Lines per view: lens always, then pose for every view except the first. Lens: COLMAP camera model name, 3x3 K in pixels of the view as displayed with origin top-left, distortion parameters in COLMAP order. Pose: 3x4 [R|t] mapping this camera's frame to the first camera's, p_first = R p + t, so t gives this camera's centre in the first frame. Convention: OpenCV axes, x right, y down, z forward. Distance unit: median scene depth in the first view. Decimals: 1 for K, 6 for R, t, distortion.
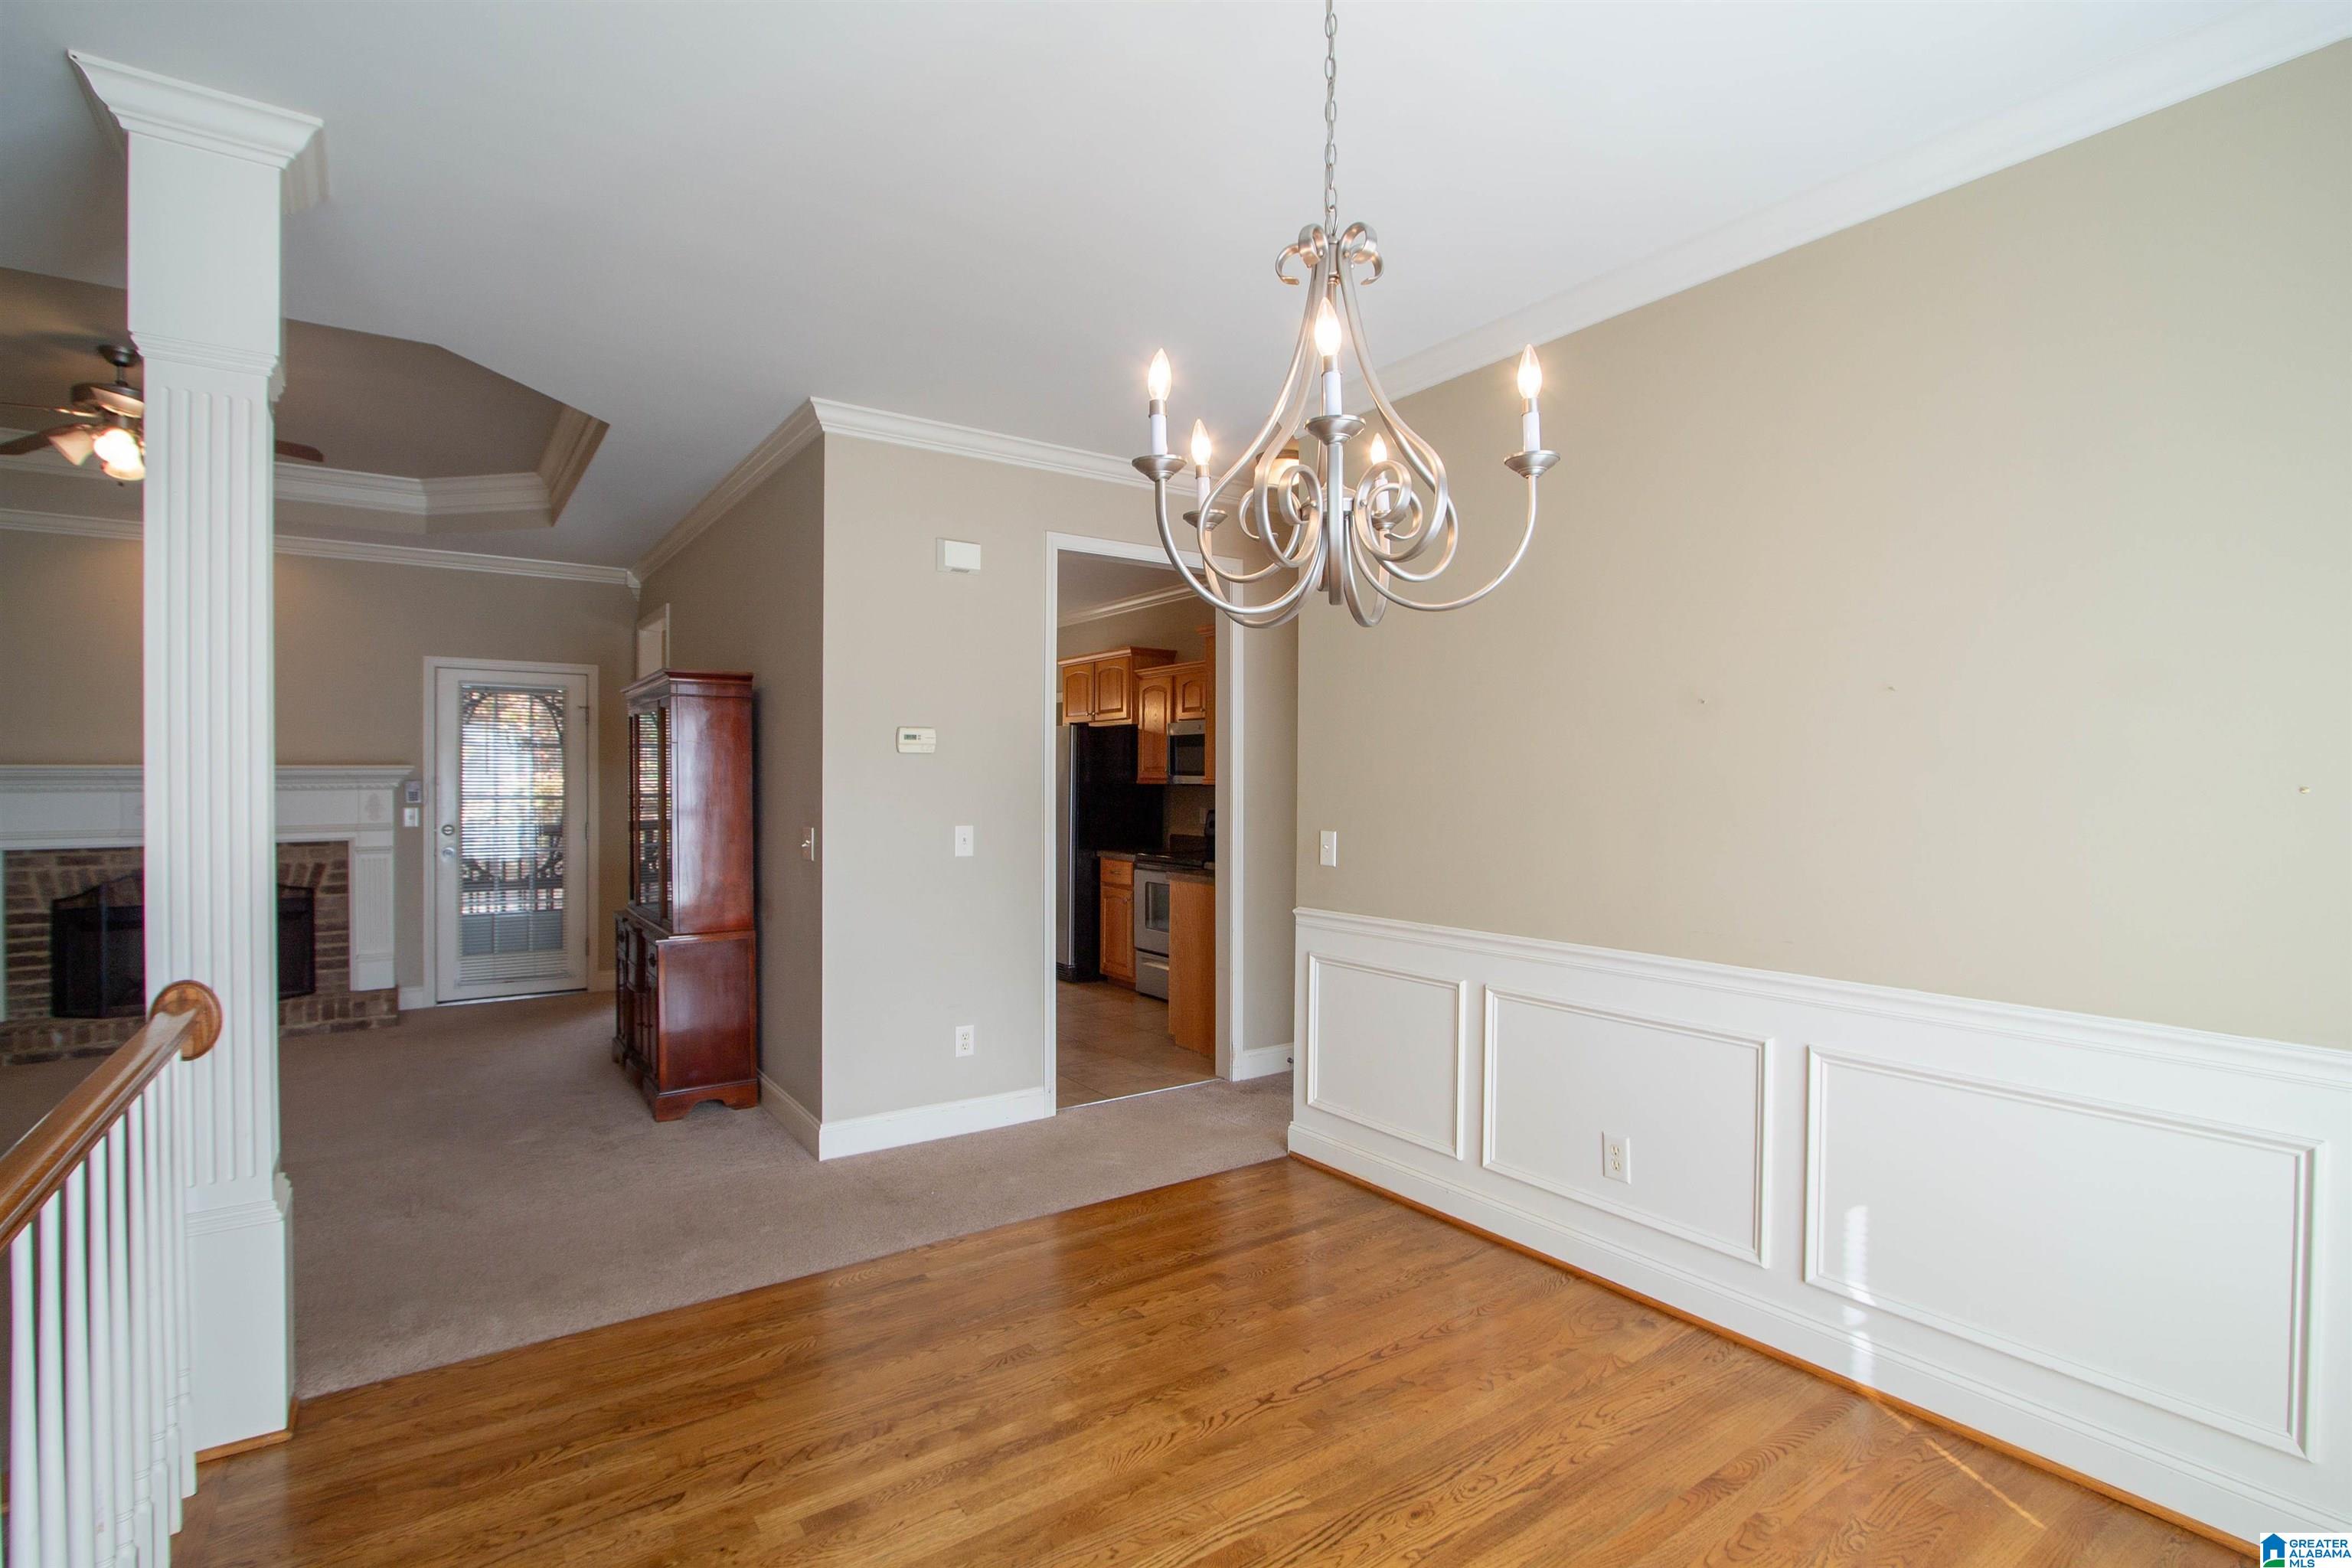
lens RADIAL K [[1119.0, 0, 1199.3], [0, 1119.0, 782.1], [0, 0, 1]] dist [-0.012042, -0.000643]
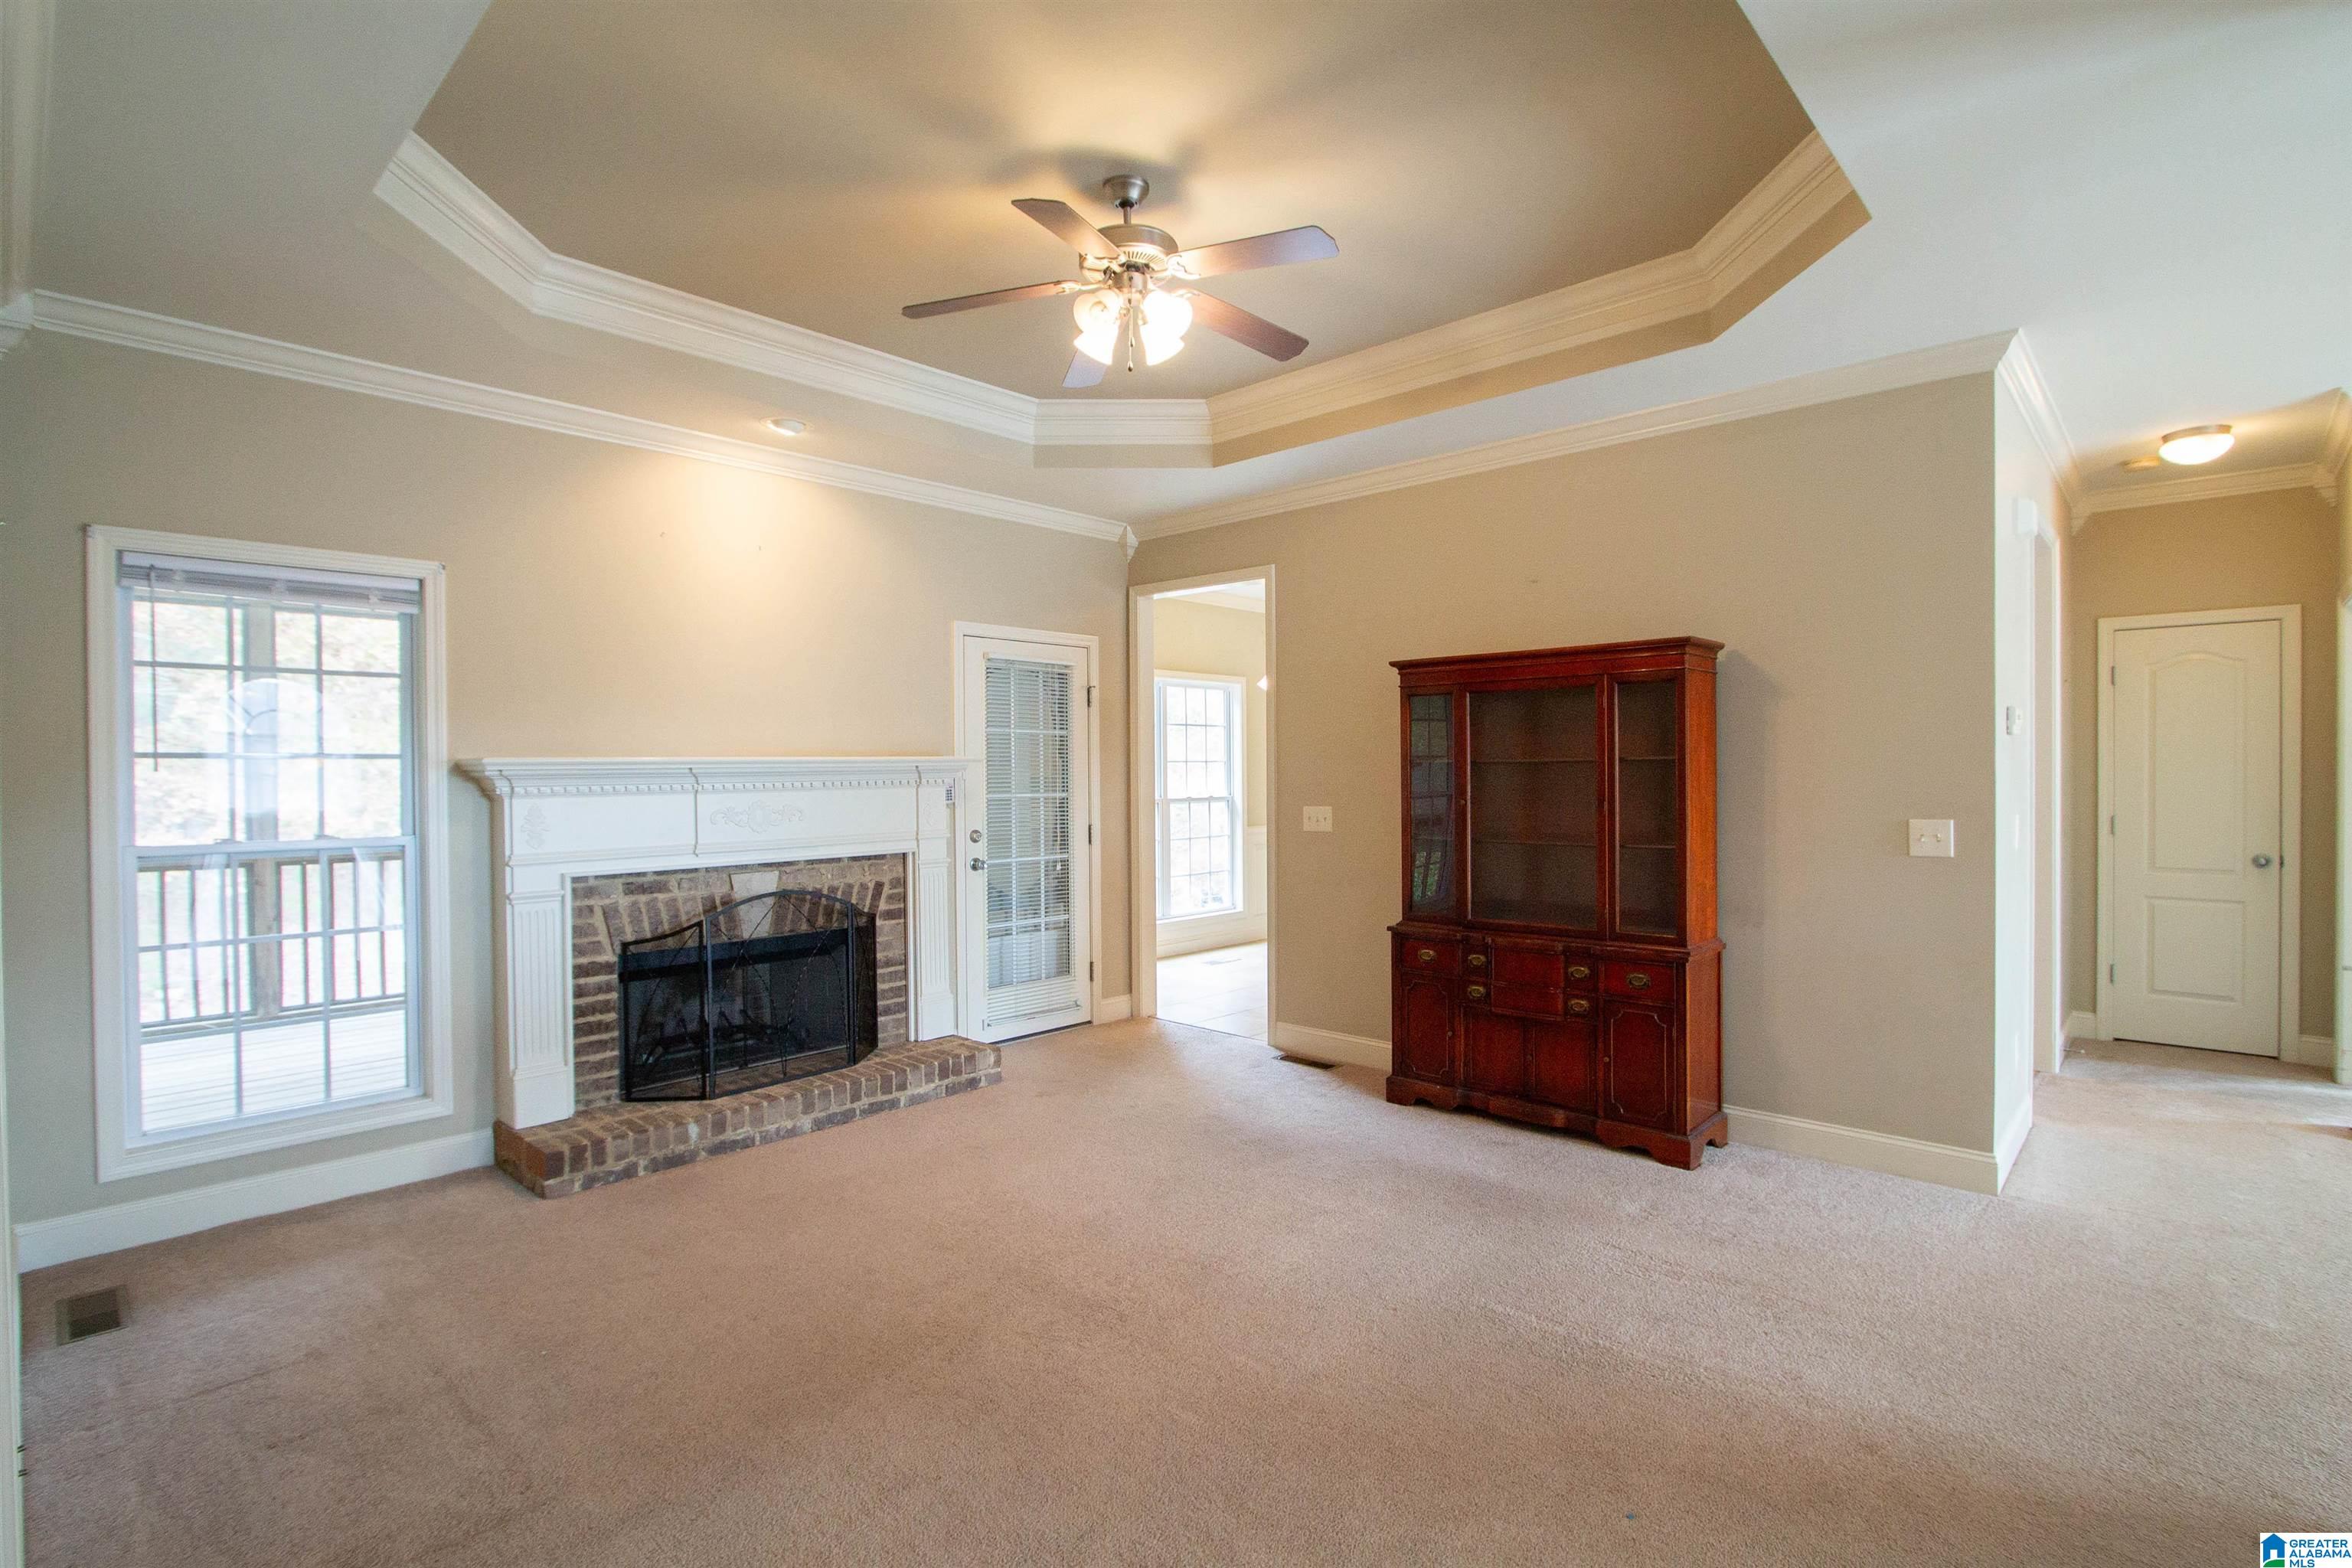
lens RADIAL K [[1119.0, 0, 1199.3], [0, 1119.0, 782.1], [0, 0, 1]] dist [-0.012042, -0.000643]
pose [[0.977904, -0.008296, 0.208890, -0.738472], [0.006214, 0.999924, 0.010620, -0.004678], [-0.208963, -0.009088, 0.977881, 0.178073]]
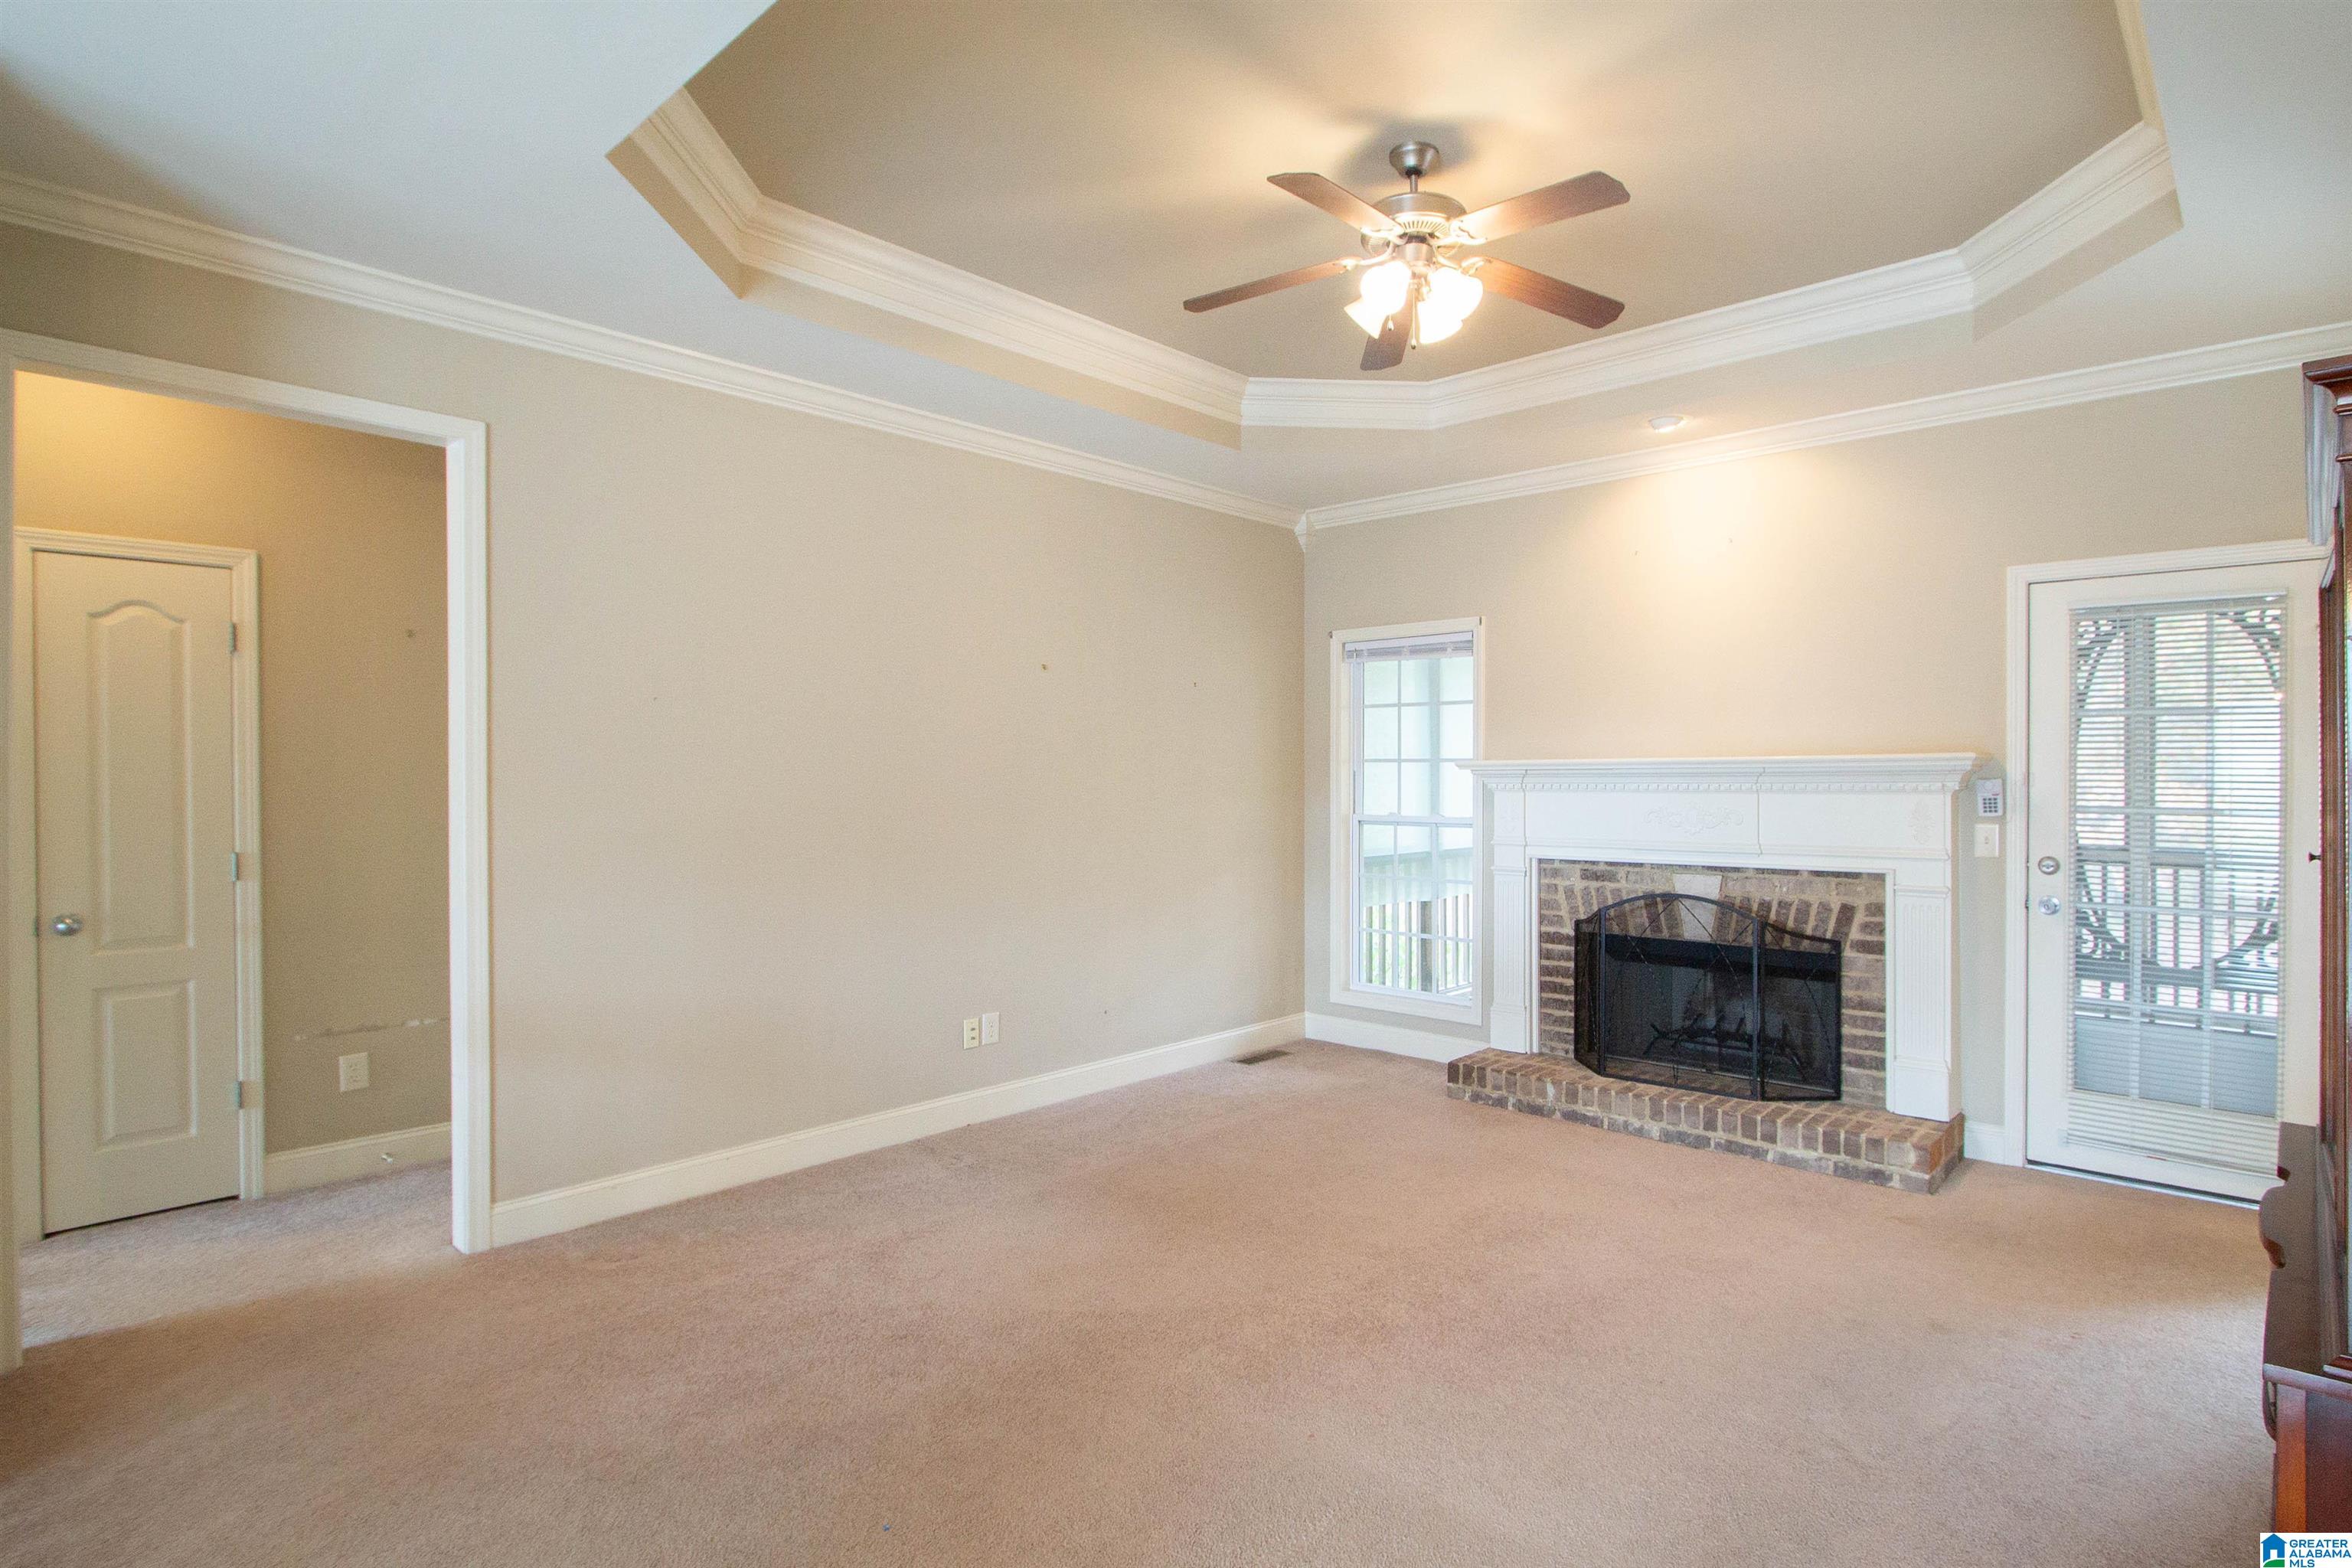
lens RADIAL K [[1213.9, 0, 1245.6], [0, 1213.9, 780.8], [0, 0, 1]] dist [-0.002577, -0.000930]
pose [[0.224184, 0.004975, -0.974534, -0.173140], [0.000542, 0.999986, 0.005229, -0.004134], [0.974547, -0.001701, 0.224178, 0.493048]]
